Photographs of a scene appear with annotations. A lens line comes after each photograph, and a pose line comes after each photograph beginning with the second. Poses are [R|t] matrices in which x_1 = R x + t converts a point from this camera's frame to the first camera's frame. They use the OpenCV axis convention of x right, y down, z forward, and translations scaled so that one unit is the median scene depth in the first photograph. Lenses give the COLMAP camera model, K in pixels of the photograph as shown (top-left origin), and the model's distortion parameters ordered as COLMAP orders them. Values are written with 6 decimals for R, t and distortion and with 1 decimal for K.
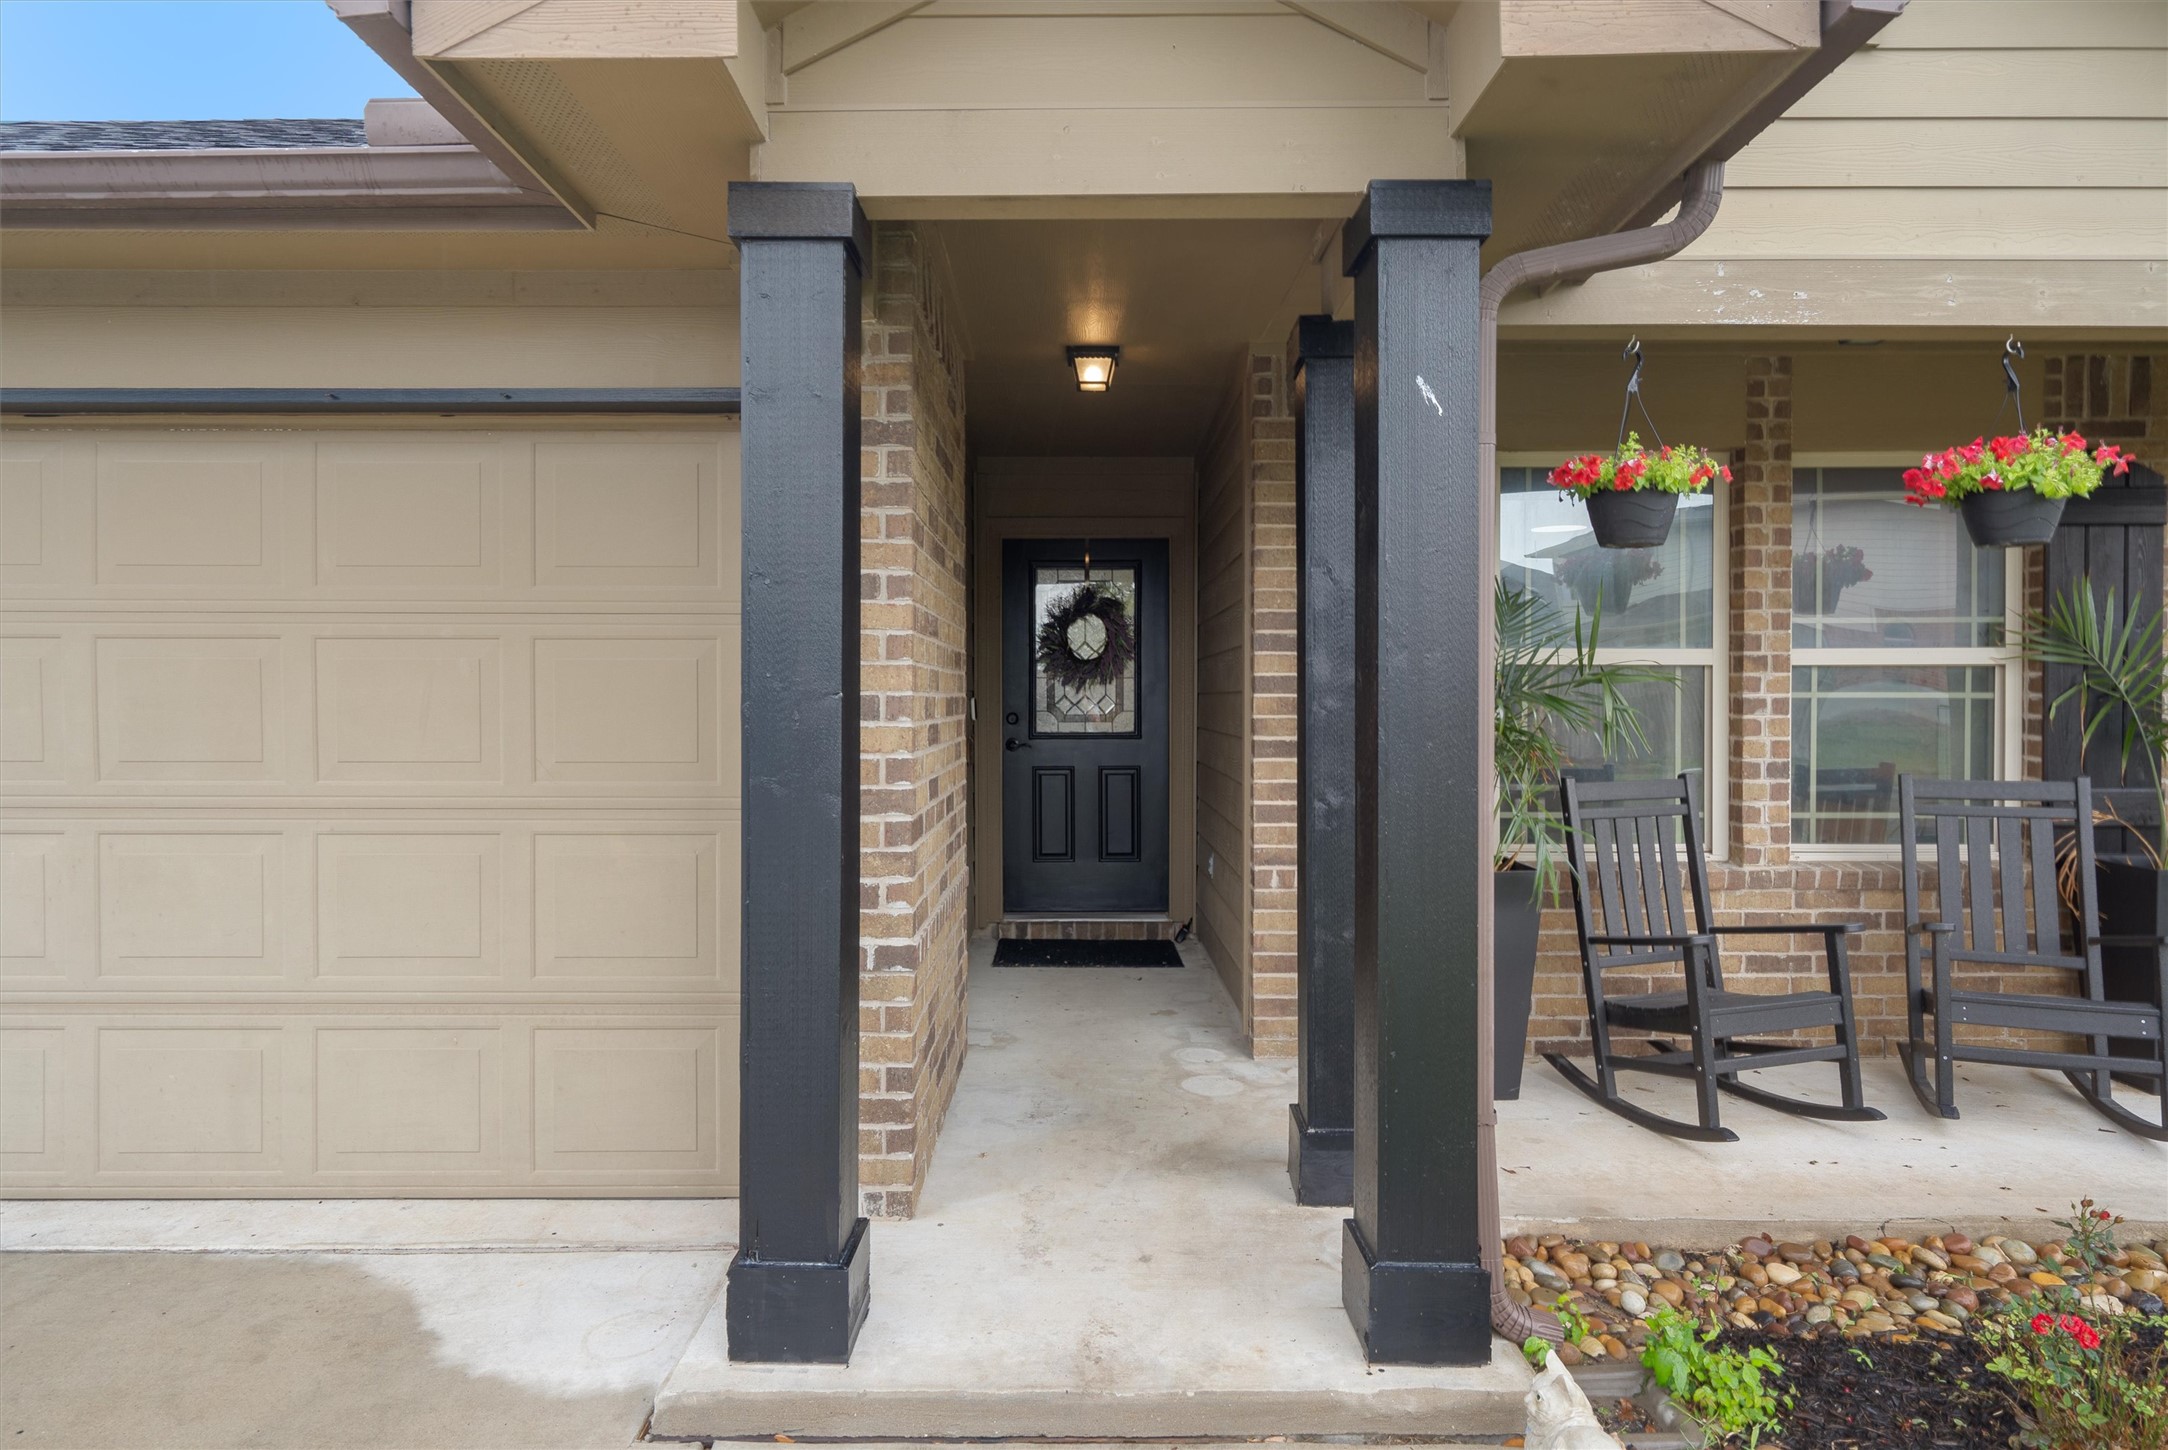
lens RADIAL K [[1221.9, 0, 1081.7], [0, 1221.9, 707.5], [0, 0, 1]] dist [0.006415, 0.000598]
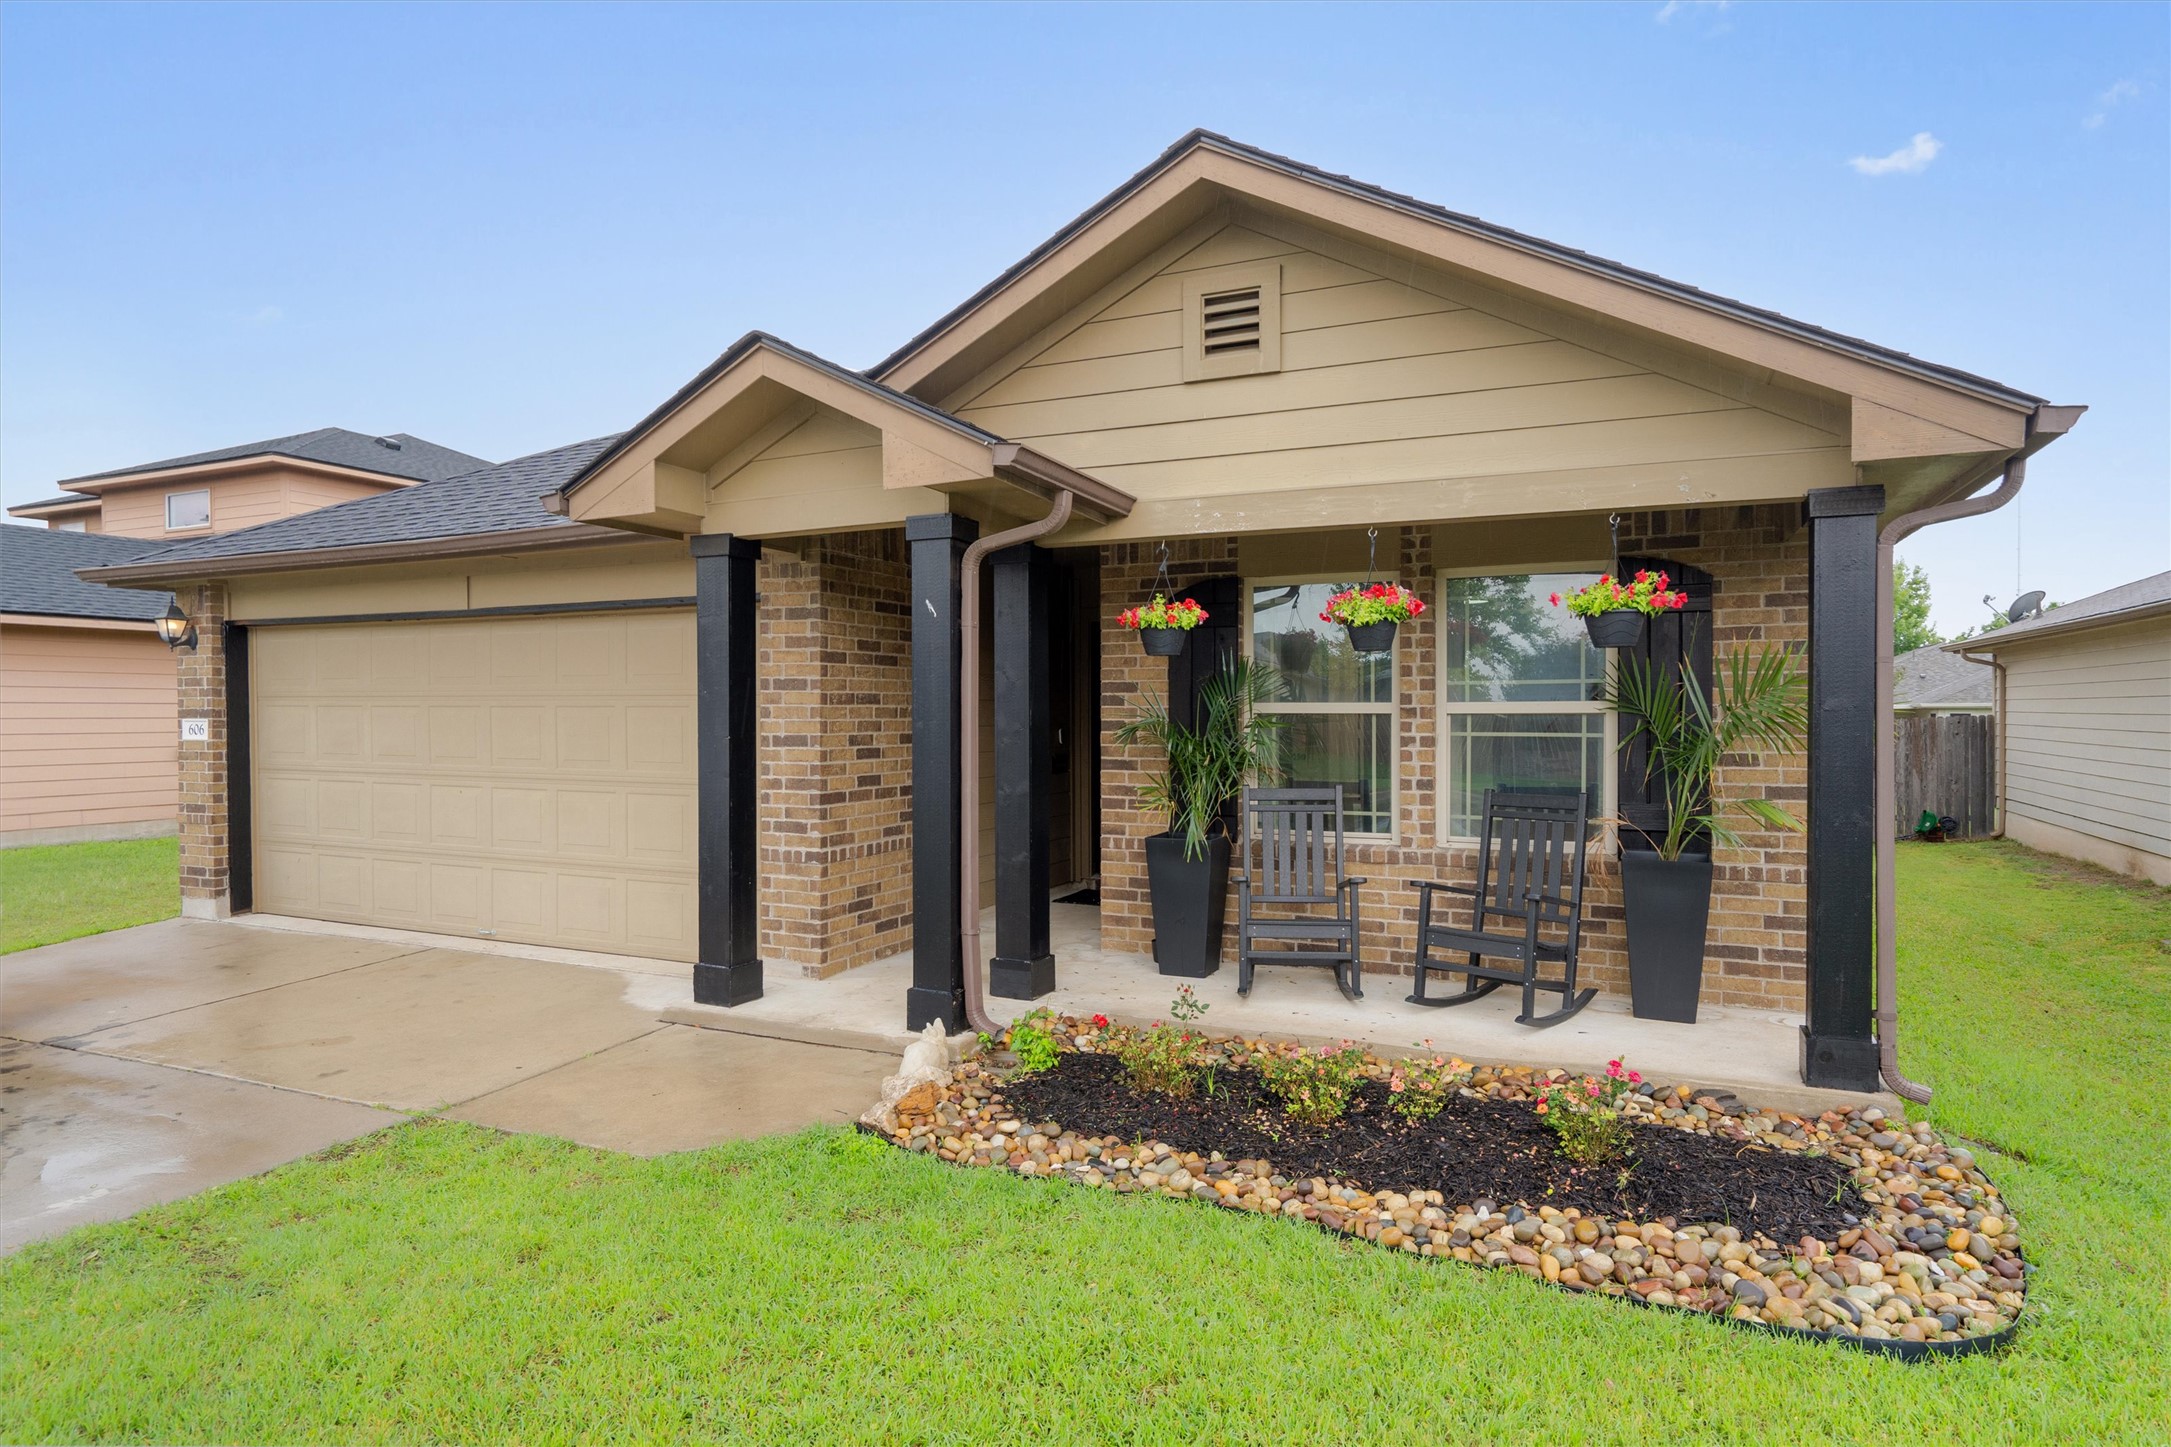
lens RADIAL K [[1197.9, 0, 1085.5], [0, 1197.9, 723.5], [0, 0, 1]] dist [0.004182, 0.000906]
pose [[0.907053, 0.003264, -0.421004, 0.810615], [-0.002832, 0.999995, 0.001652, -0.024540], [0.421007, -0.000307, 0.907057, -0.491768]]
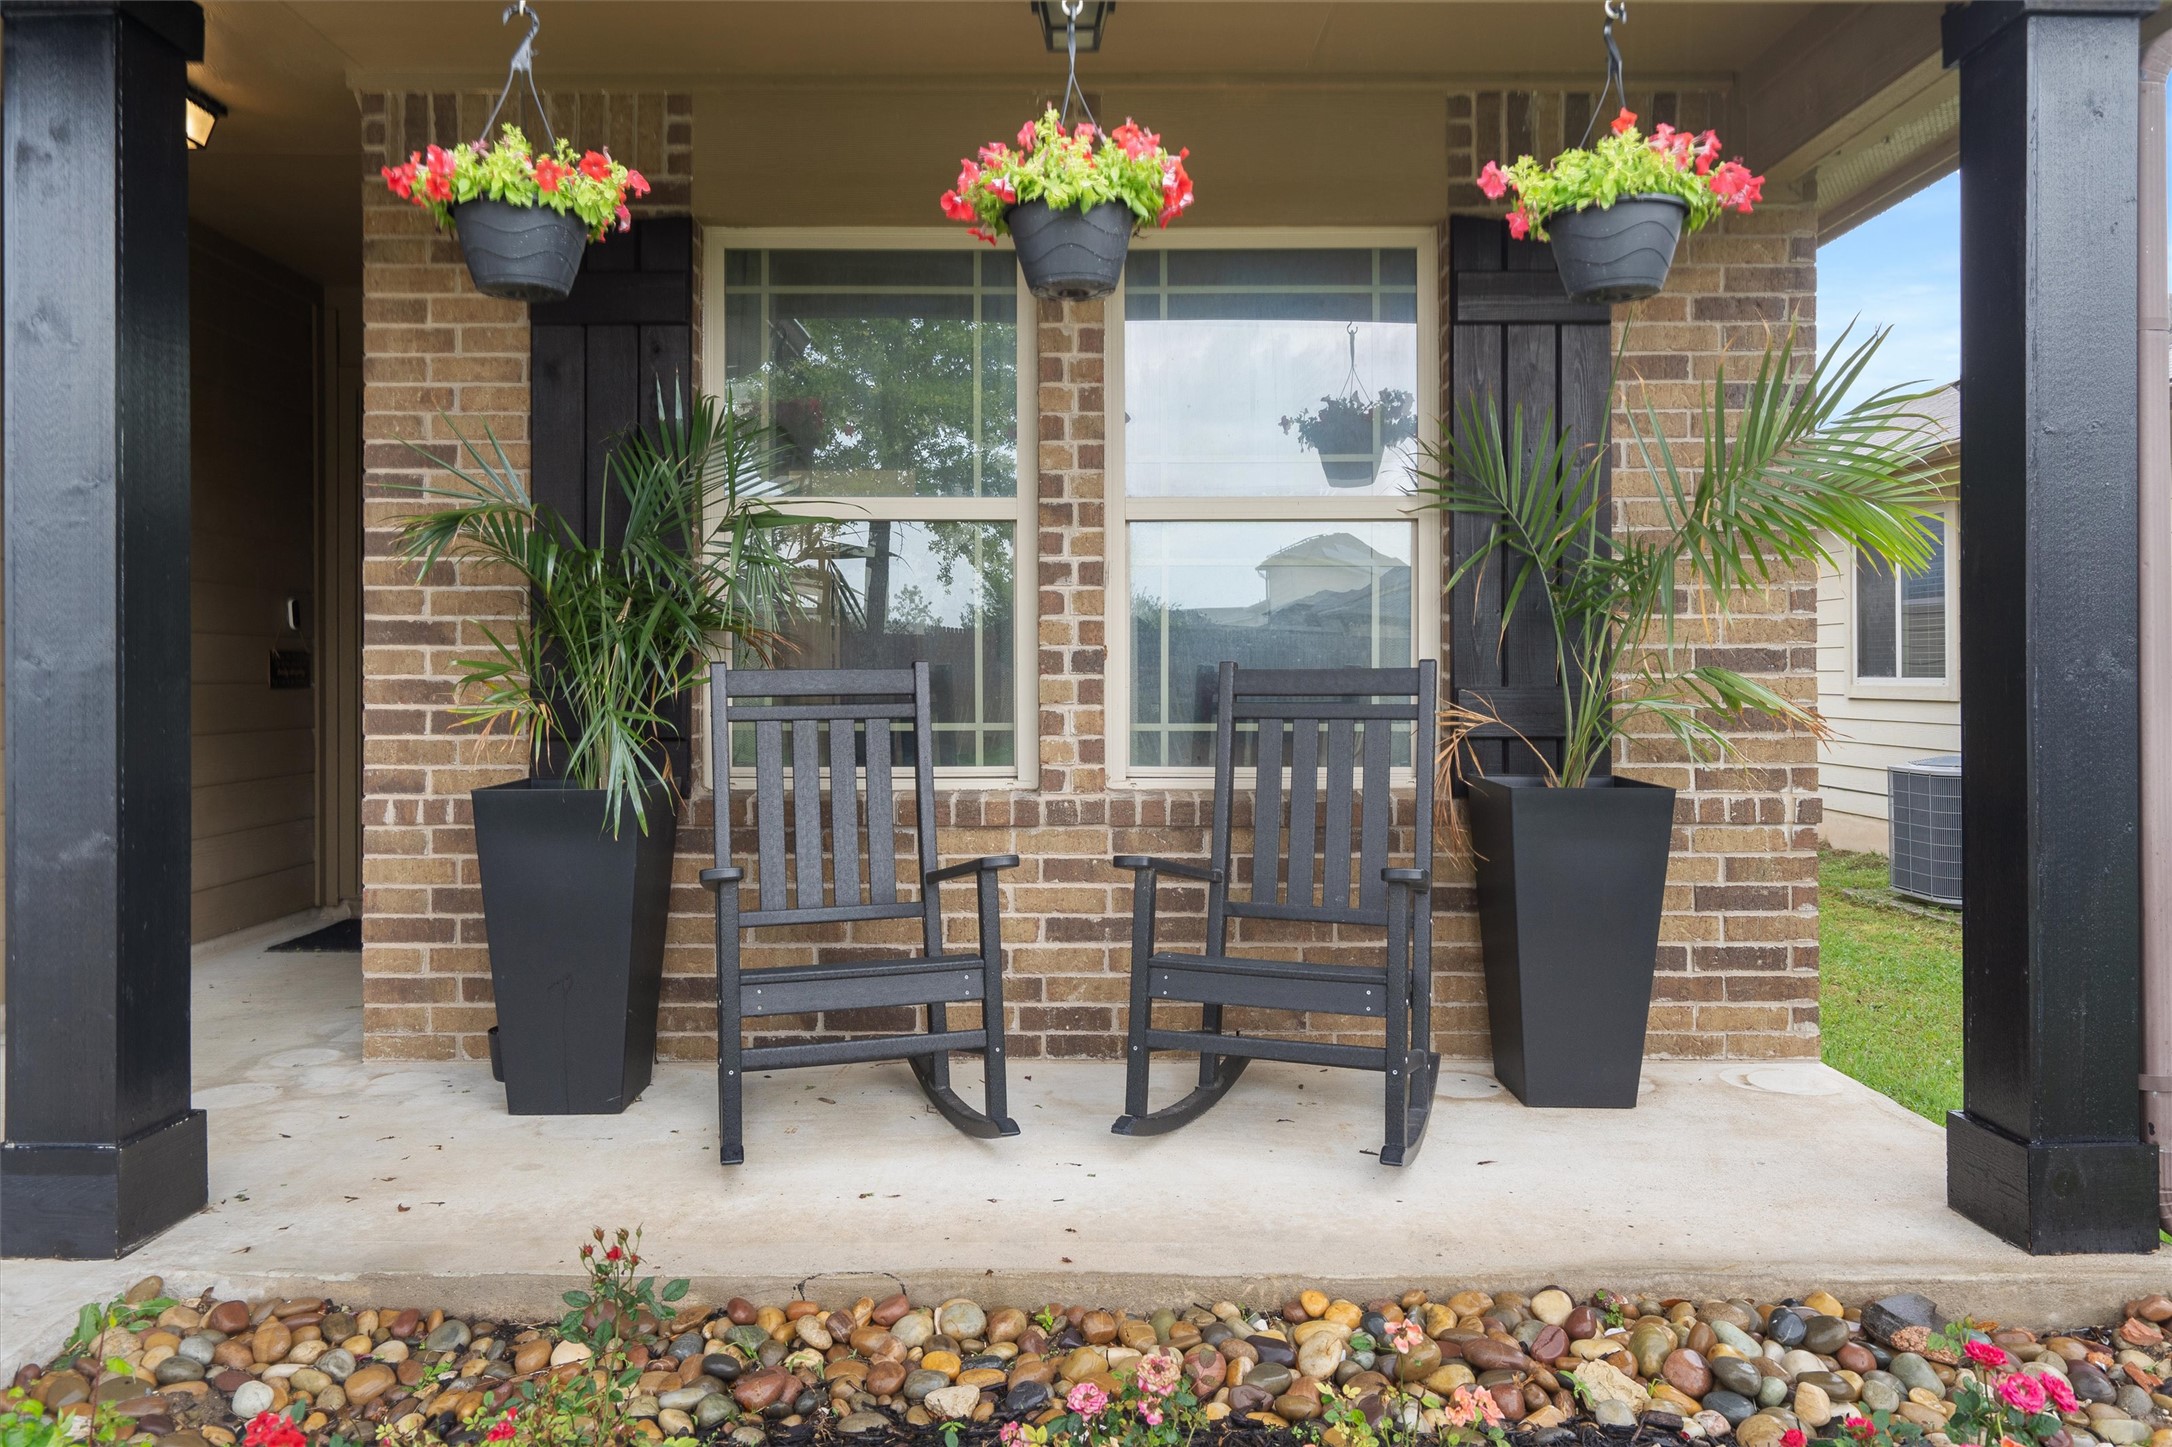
lens RADIAL K [[1460.4, 0, 1061.5], [0, 1460.4, 666.8], [0, 0, 1]] dist [0.003382, 0.000590]
pose [[0.999983, -0.000474, -0.005793, 0.560417], [0.000393, 0.999902, -0.013973, 0.066587], [0.005799, 0.013971, 0.999886, 0.135867]]
